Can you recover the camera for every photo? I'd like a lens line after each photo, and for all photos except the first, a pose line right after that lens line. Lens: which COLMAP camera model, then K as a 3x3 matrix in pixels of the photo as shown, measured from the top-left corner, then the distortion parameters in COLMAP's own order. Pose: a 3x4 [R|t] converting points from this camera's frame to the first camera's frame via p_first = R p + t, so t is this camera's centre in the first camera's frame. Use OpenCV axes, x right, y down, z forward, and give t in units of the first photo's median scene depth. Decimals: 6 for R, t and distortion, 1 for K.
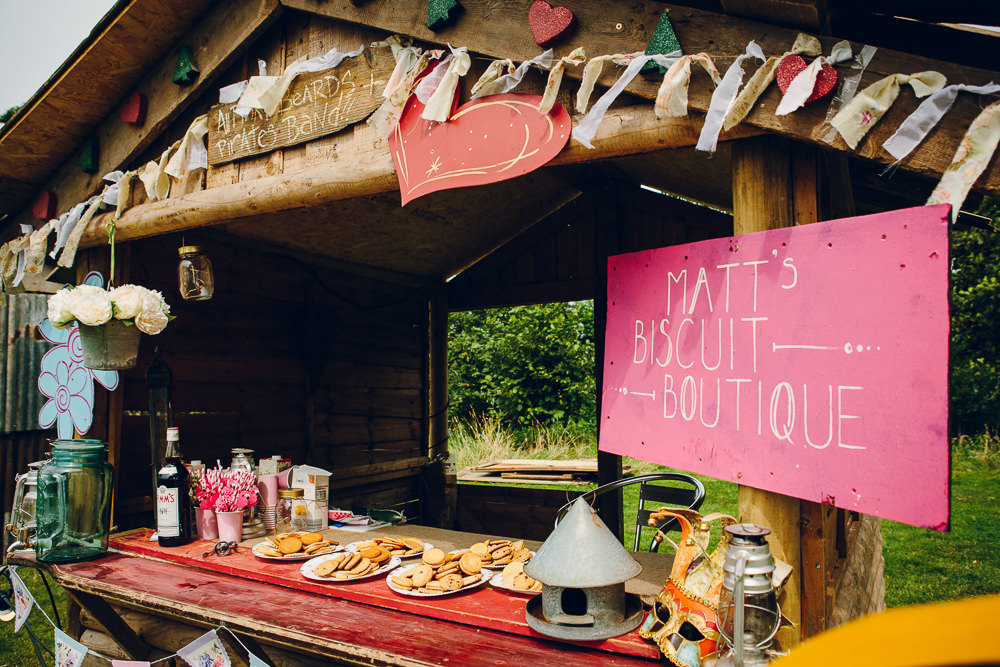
lens RADIAL K [[787.2, 0, 505.5], [0, 787.2, 330.9], [0, 0, 1]] dist [-0.072186, 0.004692]
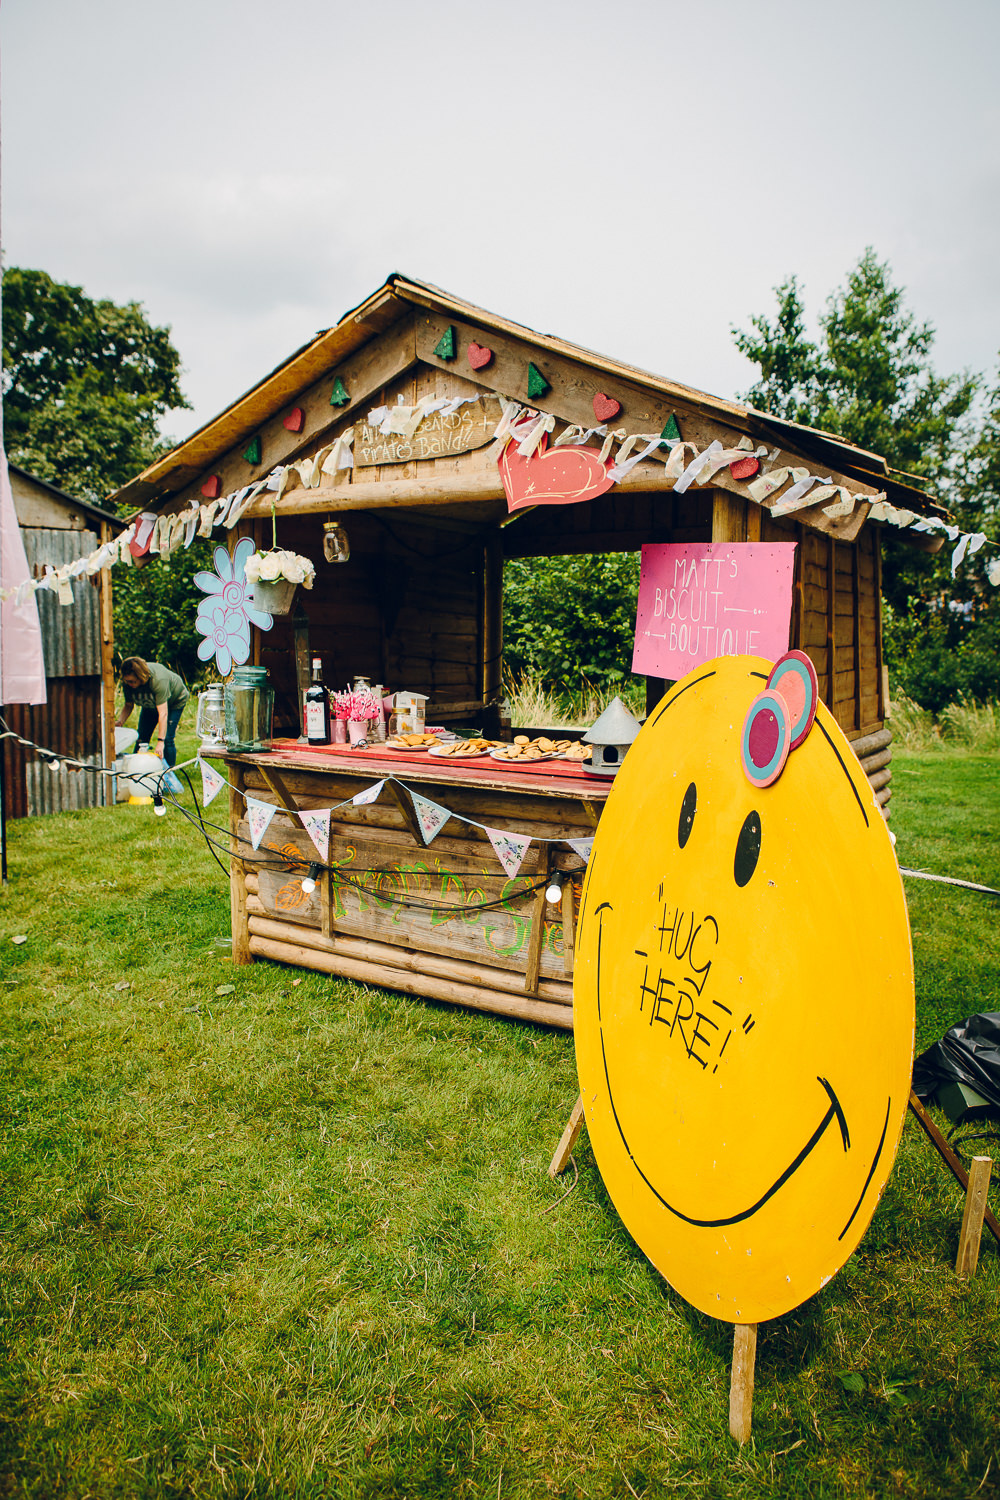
lens RADIAL K [[1180.9, 0, 487.2], [0, 1180.9, 745.0], [0, 0, 1]] dist [-0.072186, 0.004692]
pose [[0.998874, 0.019662, -0.043183, -0.049196], [-0.012608, 0.987371, 0.157923, -0.055396], [0.045743, -0.157201, 0.986507, -1.067326]]
